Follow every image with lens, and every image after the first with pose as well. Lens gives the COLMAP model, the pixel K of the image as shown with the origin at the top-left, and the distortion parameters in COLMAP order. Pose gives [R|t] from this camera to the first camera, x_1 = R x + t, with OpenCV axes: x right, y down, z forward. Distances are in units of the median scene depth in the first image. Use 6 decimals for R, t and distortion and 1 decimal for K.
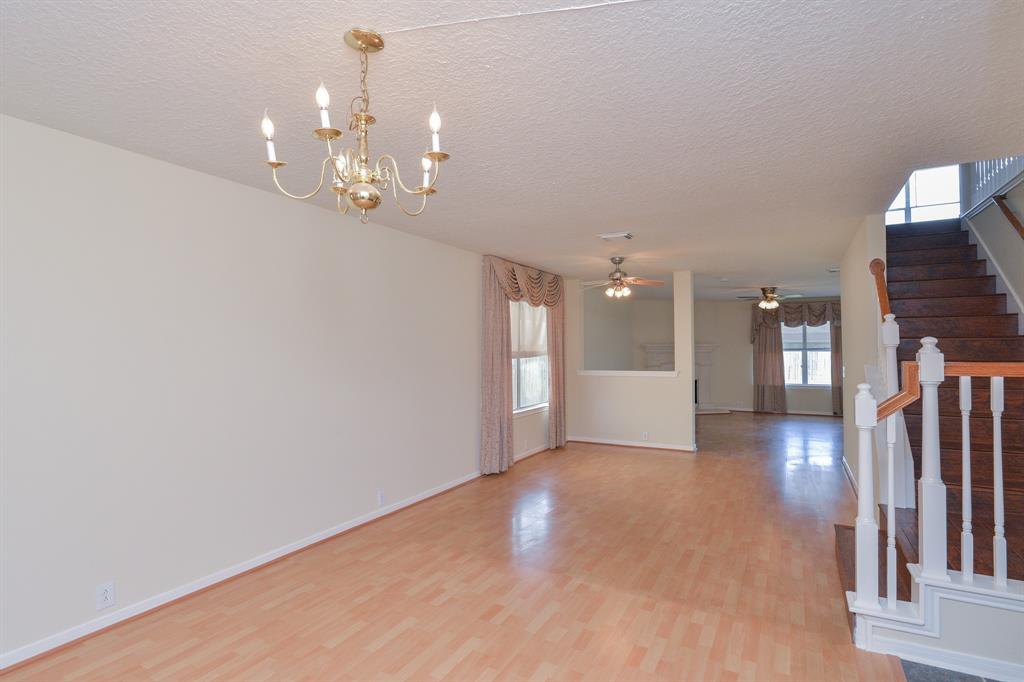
lens RADIAL K [[499.9, 0, 515.5], [0, 499.9, 343.2], [0, 0, 1]] dist [0.001046, -0.009878]
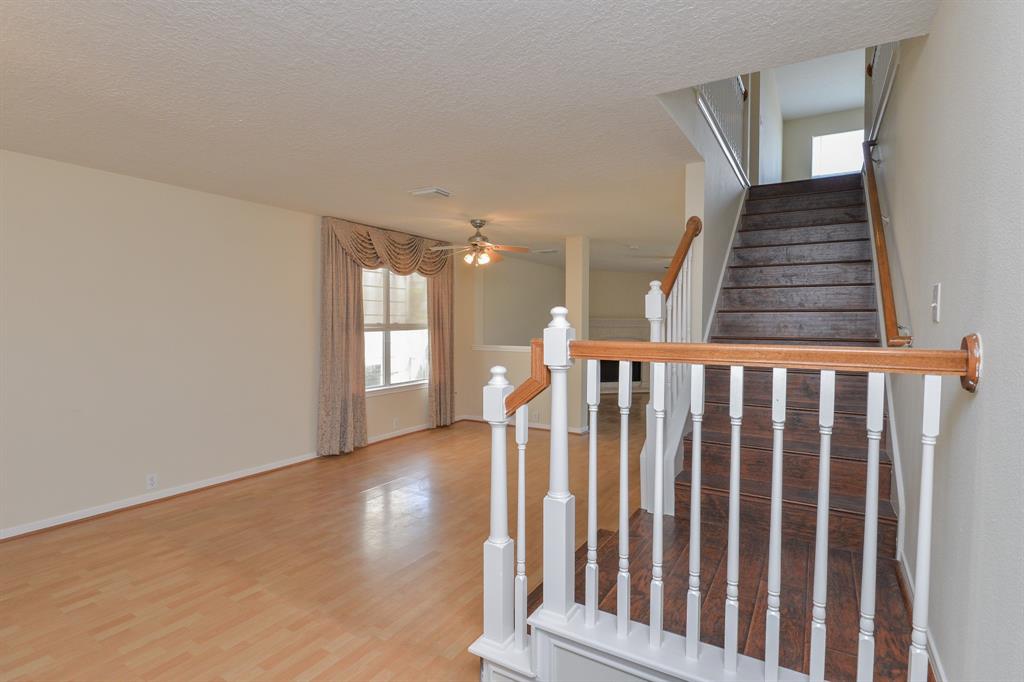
lens RADIAL K [[499.9, 0, 515.5], [0, 499.9, 343.2], [0, 0, 1]] dist [0.001046, -0.009878]
pose [[0.999033, 0.011745, -0.042369, 0.326035], [-0.009501, 0.998561, 0.052785, 0.001687], [0.042928, -0.052332, 0.997707, 0.097773]]
